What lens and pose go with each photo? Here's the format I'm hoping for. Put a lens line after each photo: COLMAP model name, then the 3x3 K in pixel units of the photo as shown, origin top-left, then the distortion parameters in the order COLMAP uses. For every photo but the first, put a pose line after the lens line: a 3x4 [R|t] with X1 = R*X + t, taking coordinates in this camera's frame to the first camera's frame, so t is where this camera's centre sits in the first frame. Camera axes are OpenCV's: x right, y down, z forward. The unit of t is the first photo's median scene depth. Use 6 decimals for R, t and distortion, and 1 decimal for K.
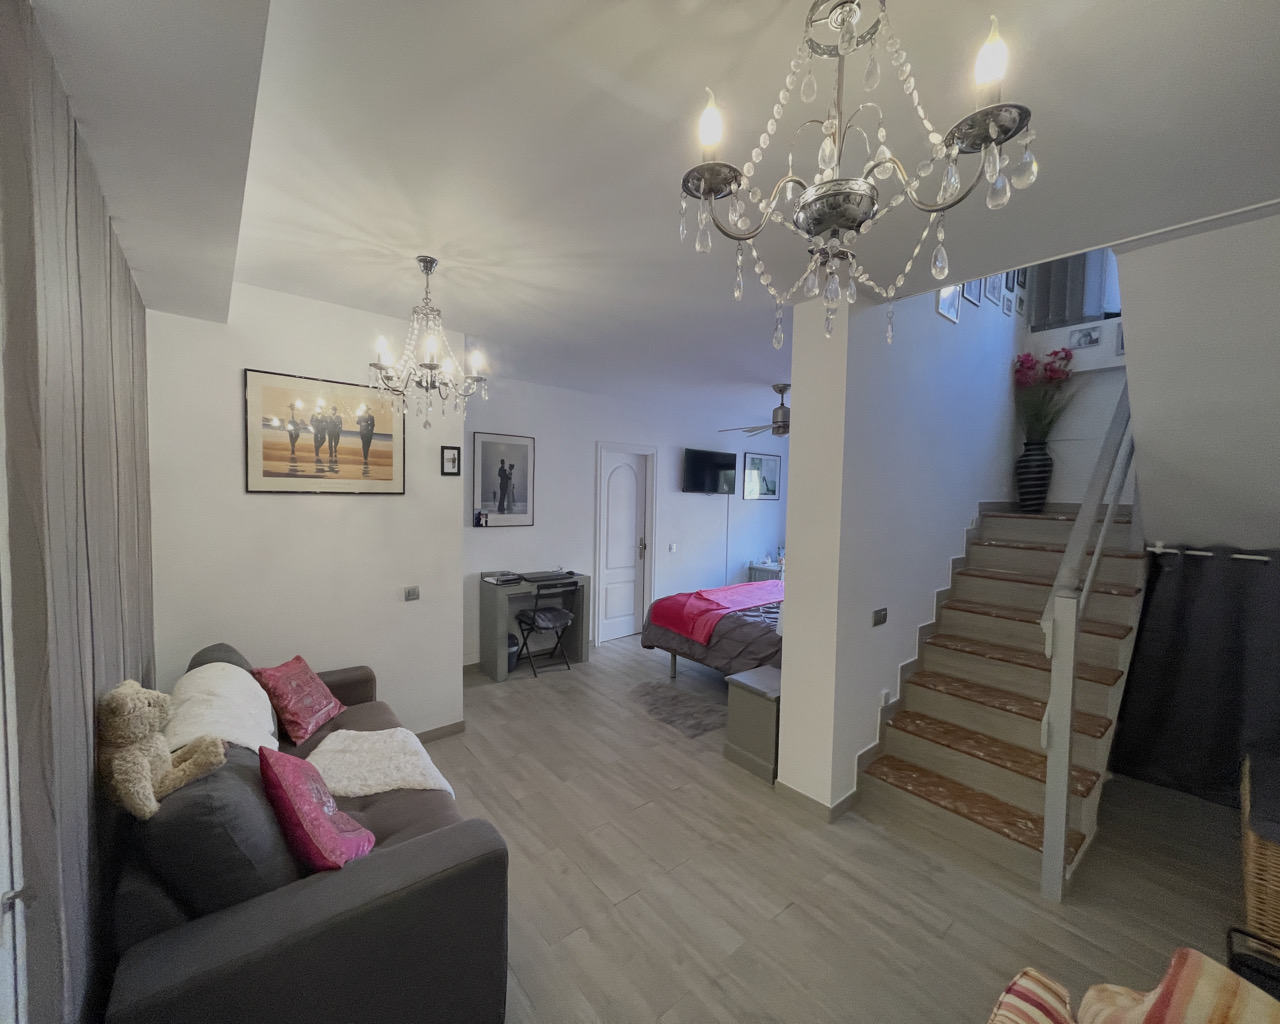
lens RADIAL K [[513.7, 0, 631.5], [0, 513.7, 503.0], [0, 0, 1]] dist [-0.007619, -0.000122]
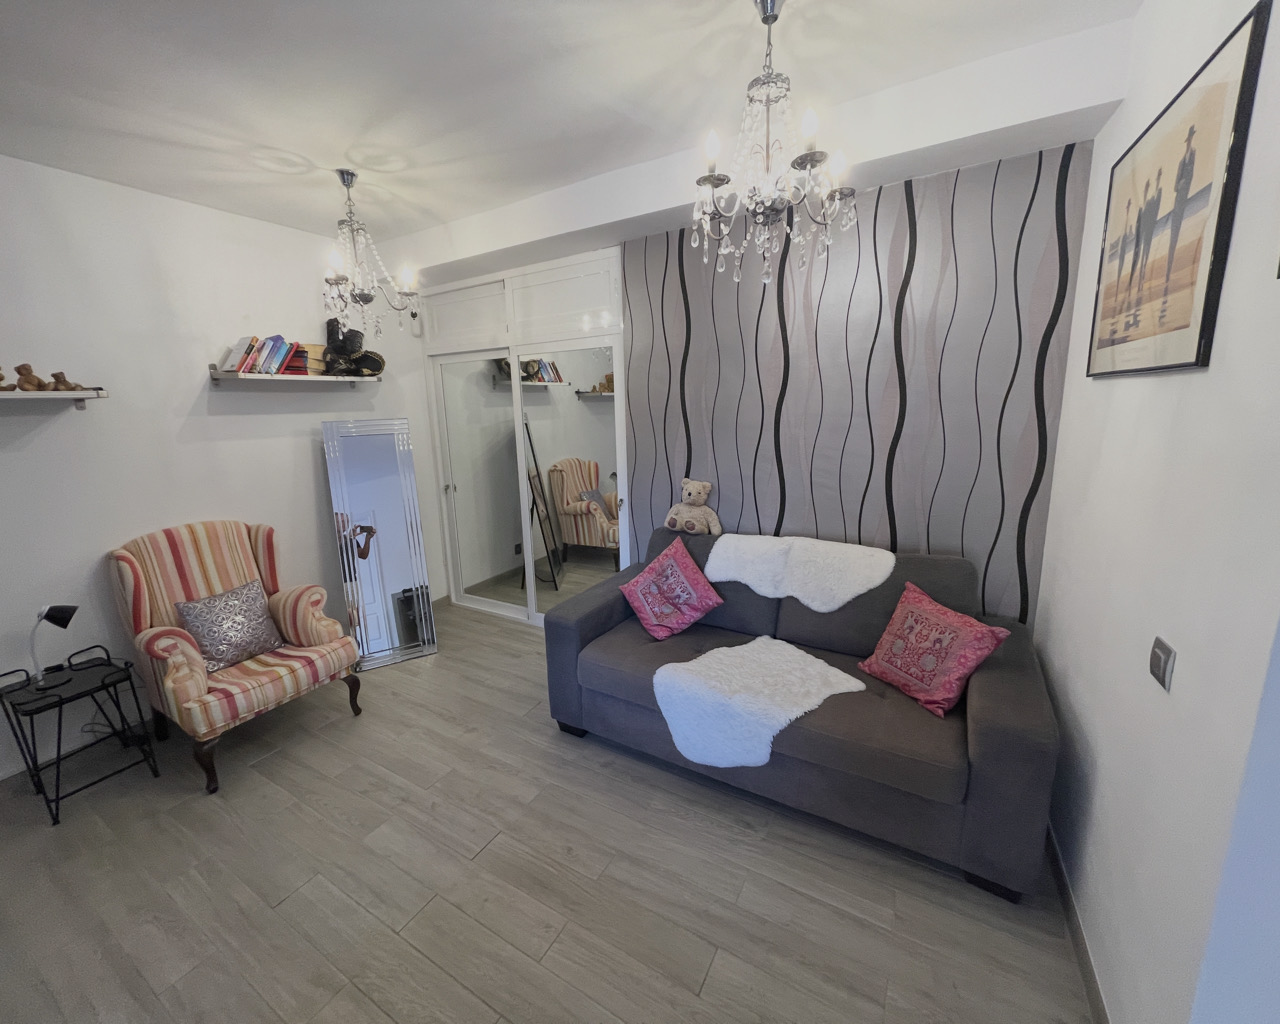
lens RADIAL K [[513.7, 0, 631.5], [0, 513.7, 503.0], [0, 0, 1]] dist [-0.007619, -0.000122]
pose [[-0.935162, 0.075796, -0.346015, 0.017981], [0.001956, 0.977929, 0.208931, 0.000478], [0.354214, 0.194707, -0.914670, 1.582543]]
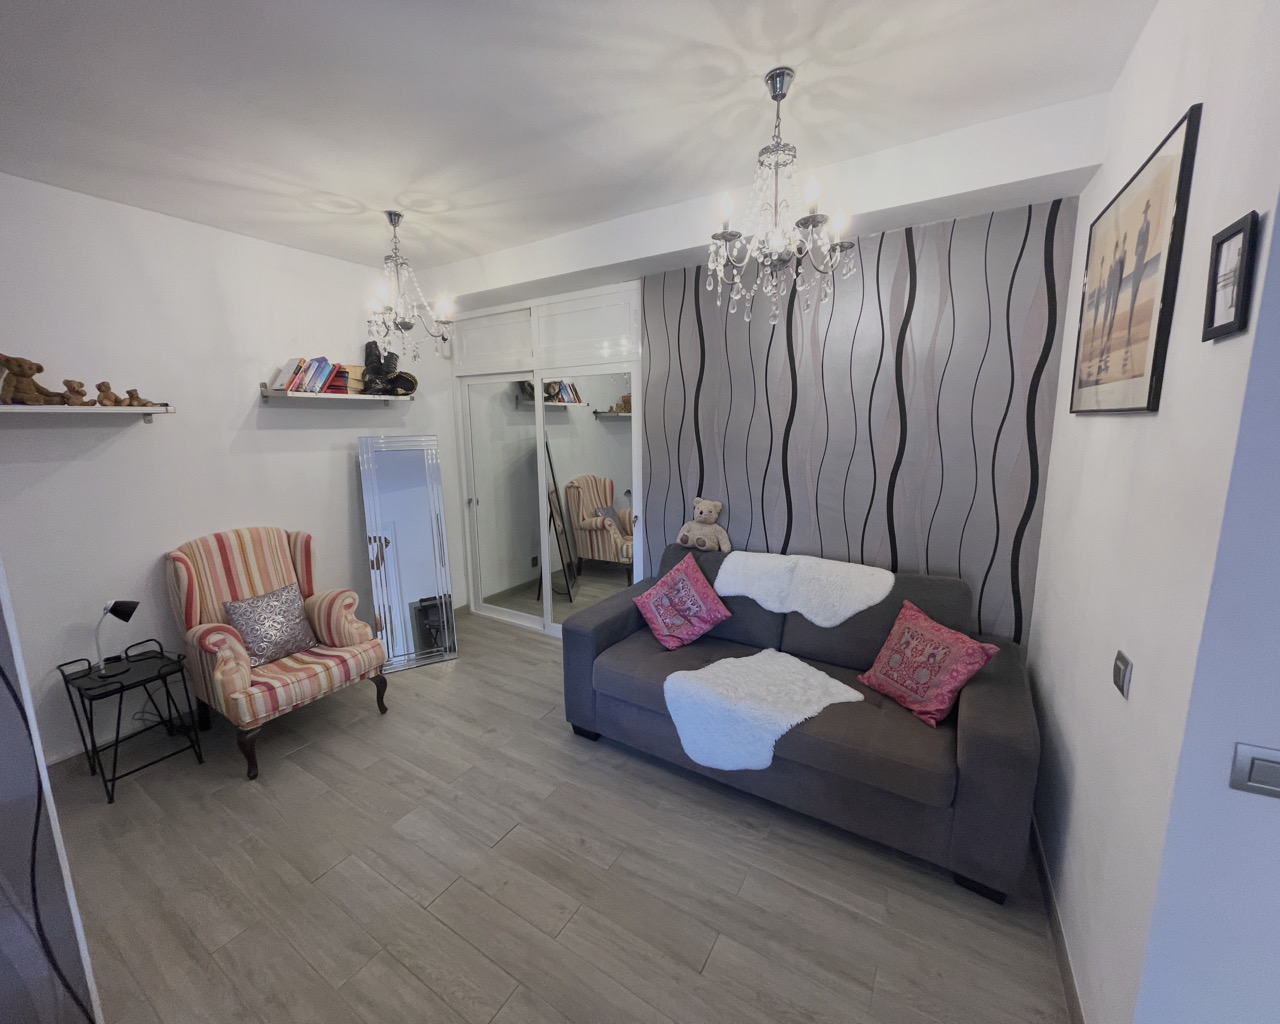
lens RADIAL K [[513.7, 0, 631.5], [0, 513.7, 503.0], [0, 0, 1]] dist [-0.007619, -0.000122]
pose [[-0.944292, 0.043231, -0.326257, 0.049151], [-0.016016, 0.984124, 0.176758, -0.013285], [0.328719, 0.172137, -0.928608, 1.644924]]
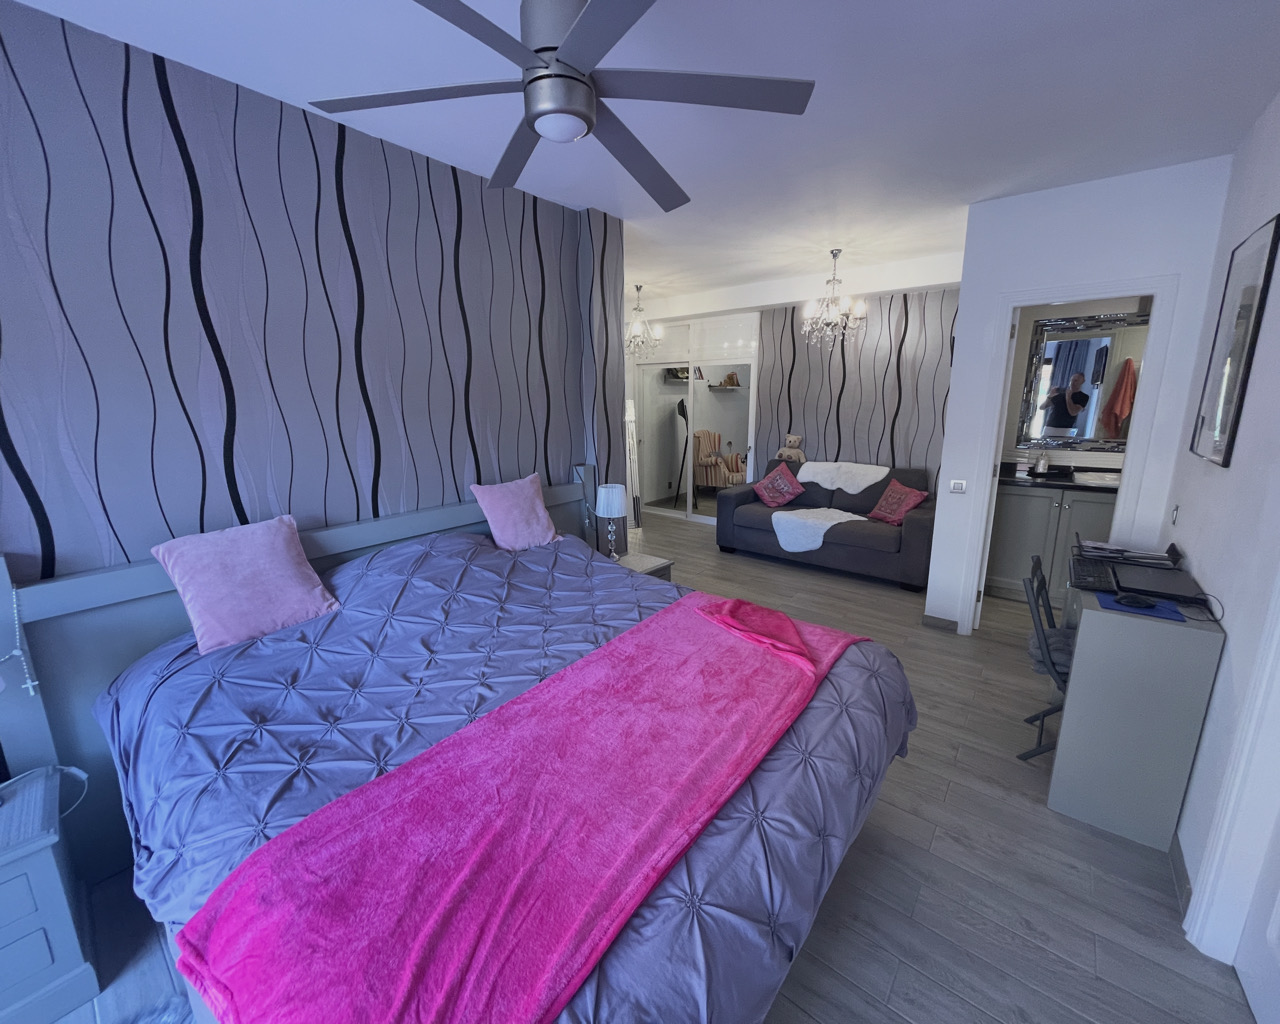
lens RADIAL K [[513.7, 0, 631.5], [0, 513.7, 503.0], [0, 0, 1]] dist [-0.007619, -0.000122]
pose [[-0.978671, 0.031385, -0.203022, 0.642179], [-0.016143, 0.973456, 0.228304, -0.018021], [0.204798, 0.226712, -0.952187, 2.632843]]
